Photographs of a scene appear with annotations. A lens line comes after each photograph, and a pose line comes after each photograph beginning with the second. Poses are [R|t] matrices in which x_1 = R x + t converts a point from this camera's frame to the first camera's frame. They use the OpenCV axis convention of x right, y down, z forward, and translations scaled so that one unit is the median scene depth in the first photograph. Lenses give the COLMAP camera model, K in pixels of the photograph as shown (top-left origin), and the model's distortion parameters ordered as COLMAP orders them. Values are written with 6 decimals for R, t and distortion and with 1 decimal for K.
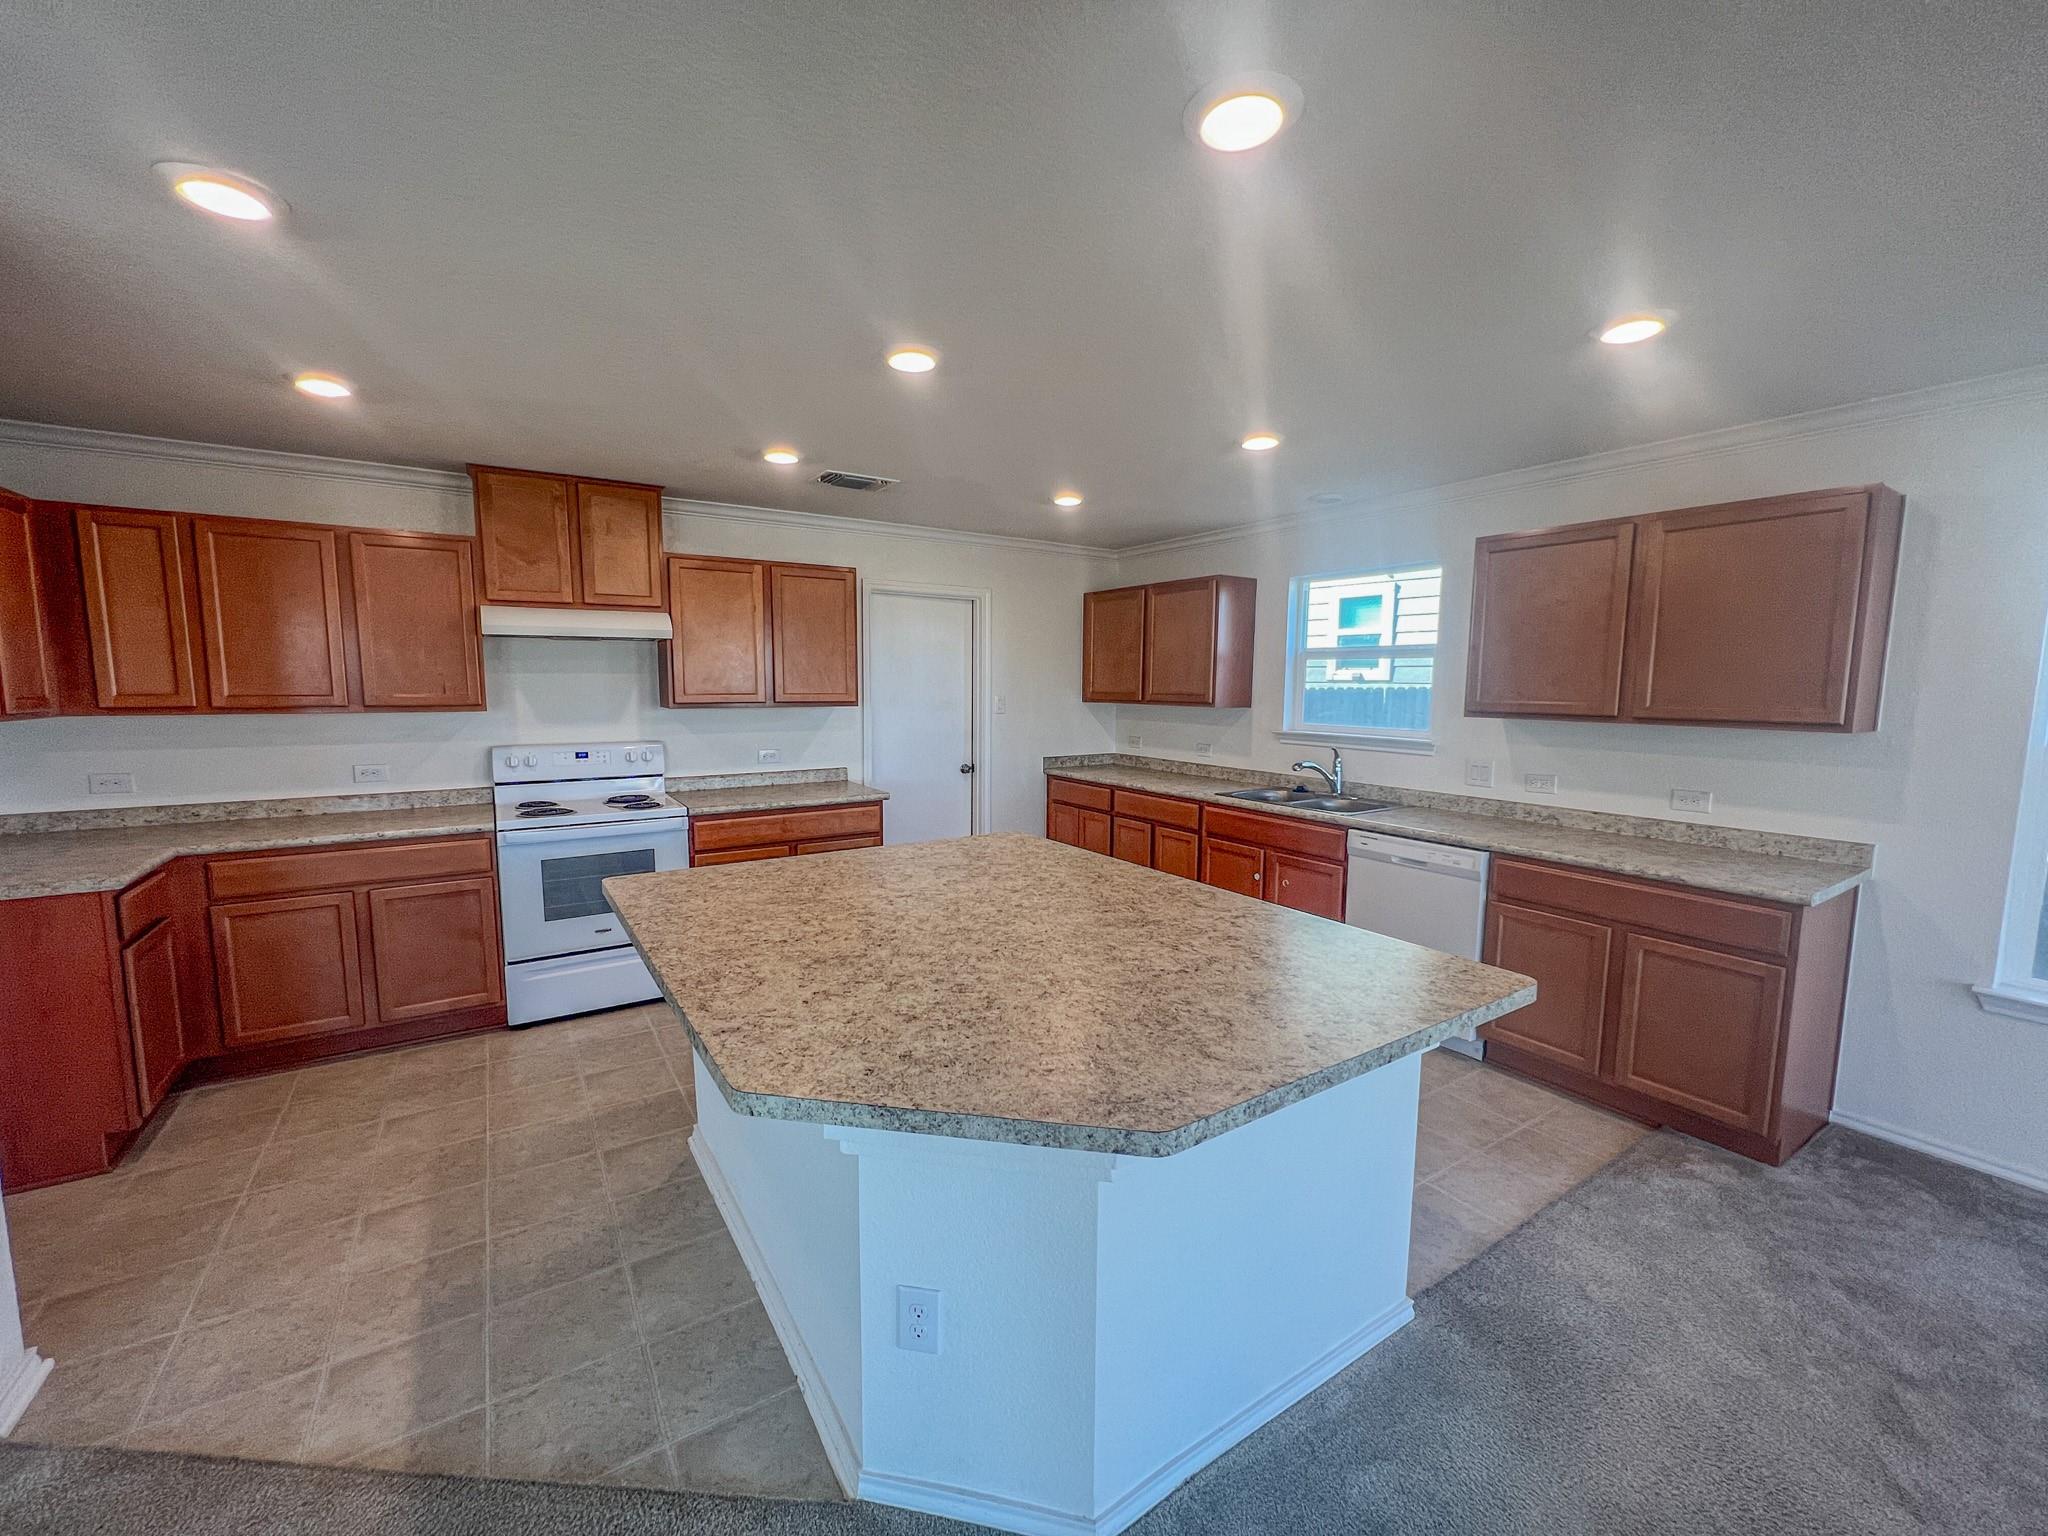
lens RADIAL K [[825.6, 0, 1014.5], [0, 825.6, 770.5], [0, 0, 1]] dist [-0.004057, 0.000744]
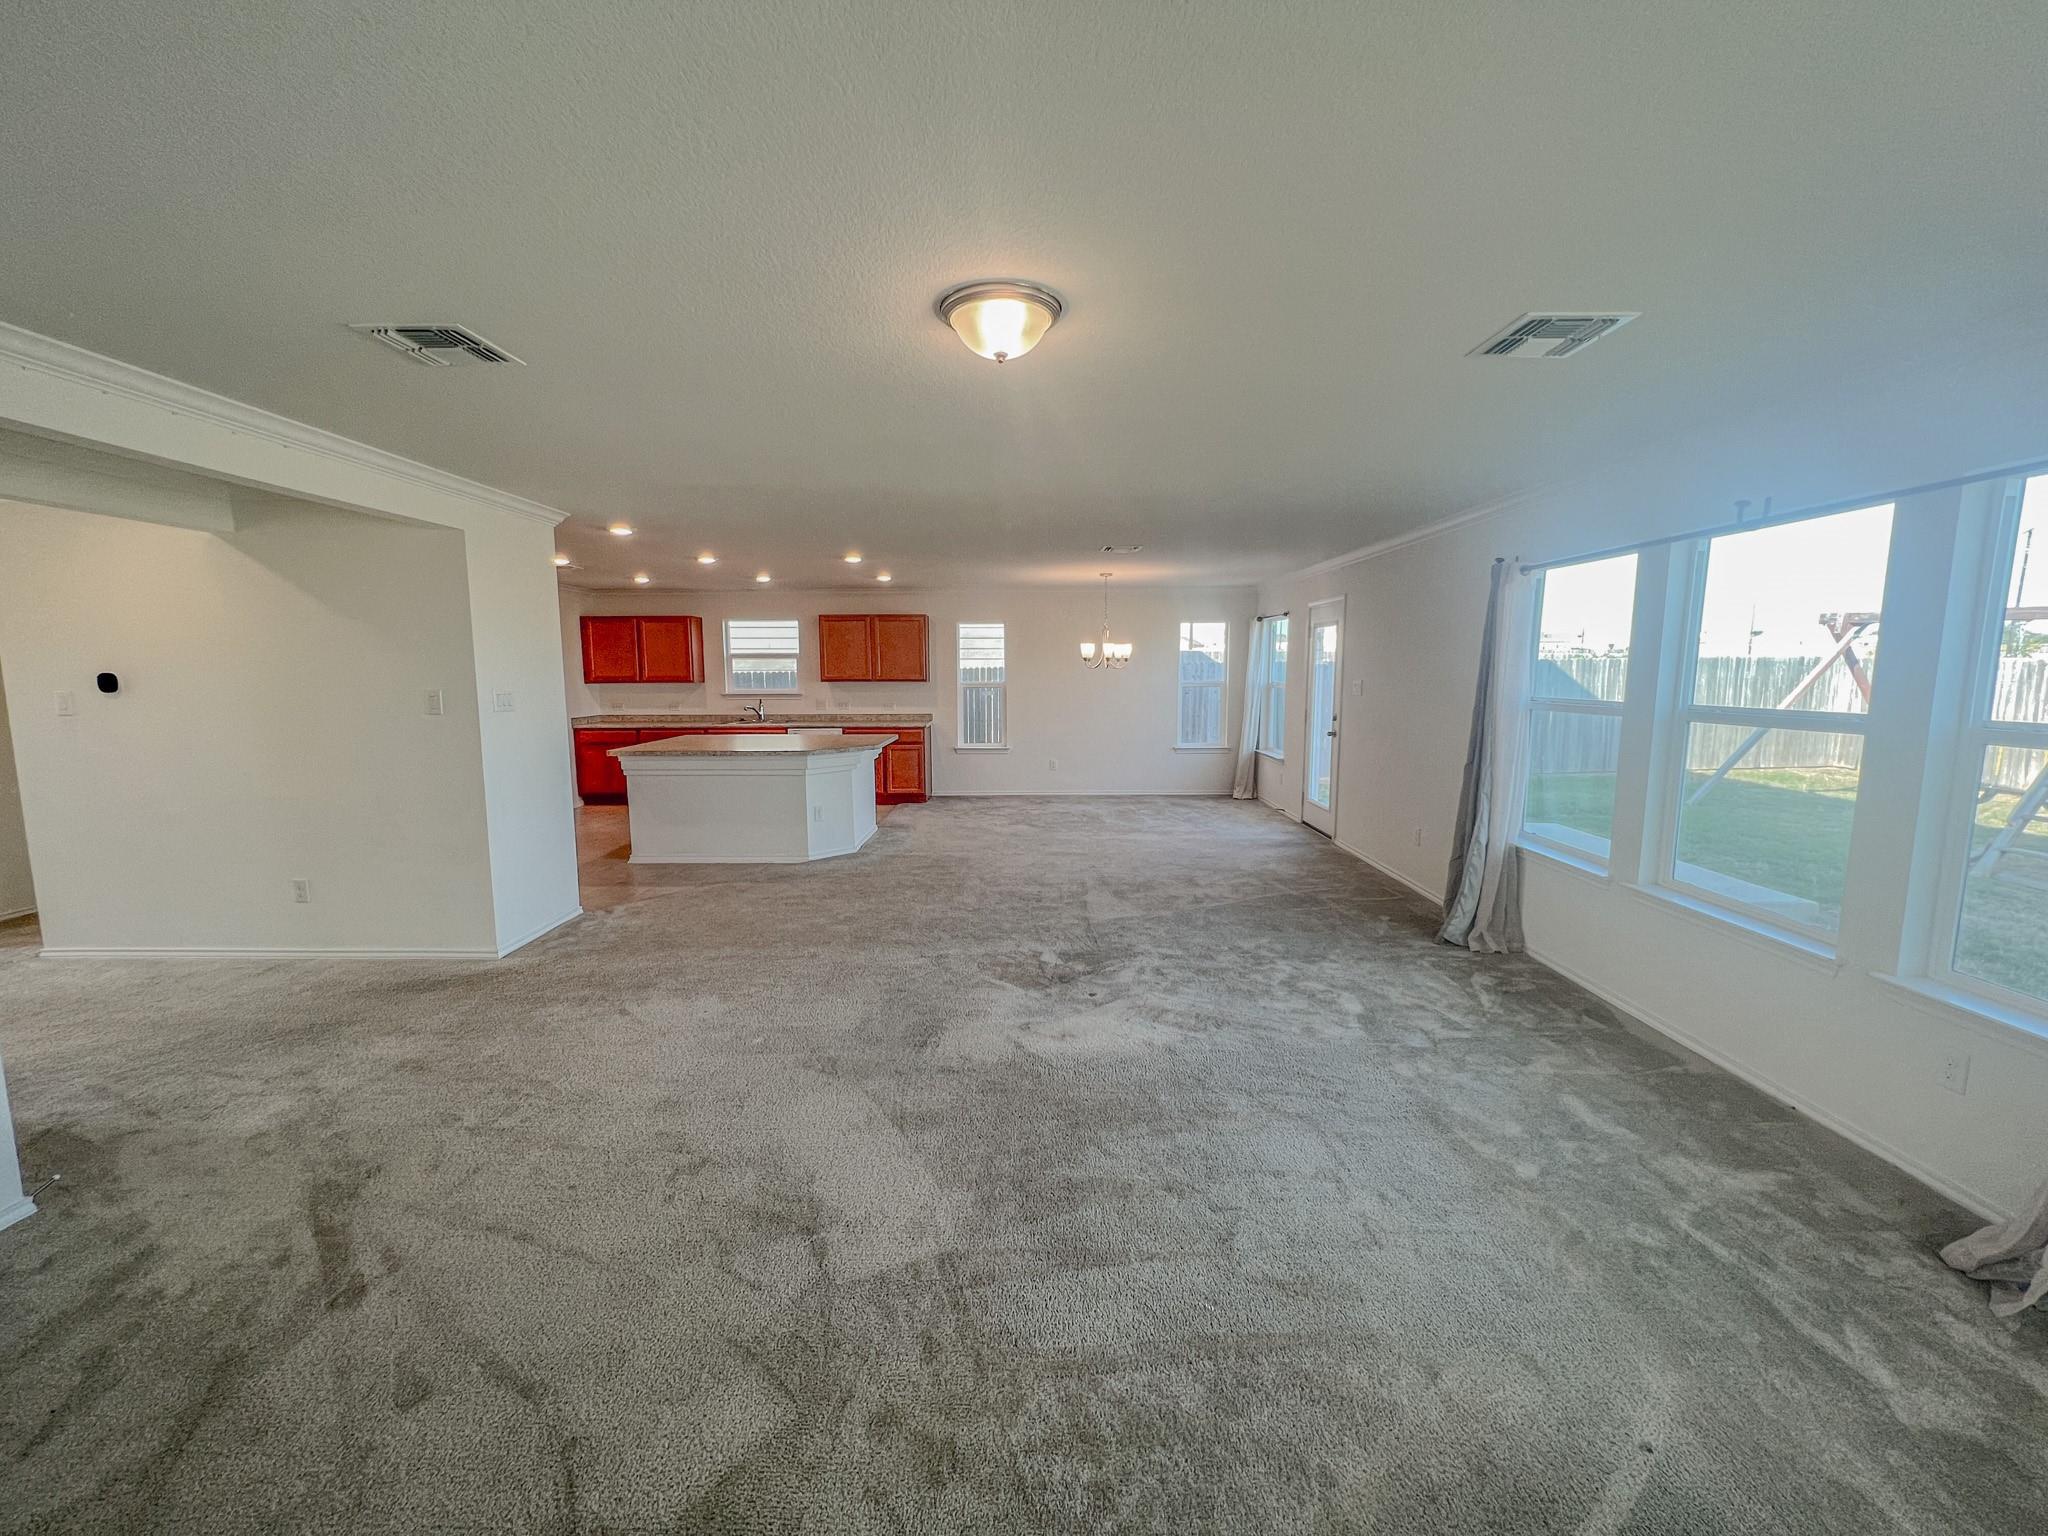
lens RADIAL K [[825.6, 0, 1021.1], [0, 825.6, 765.3], [0, 0, 1]] dist [-0.004057, 0.000744]
pose [[0.549985, -0.104908, 0.828560, -1.253884], [0.098097, 0.993327, 0.060655, 0.098054], [-0.829394, 0.047920, 0.556606, -0.936992]]
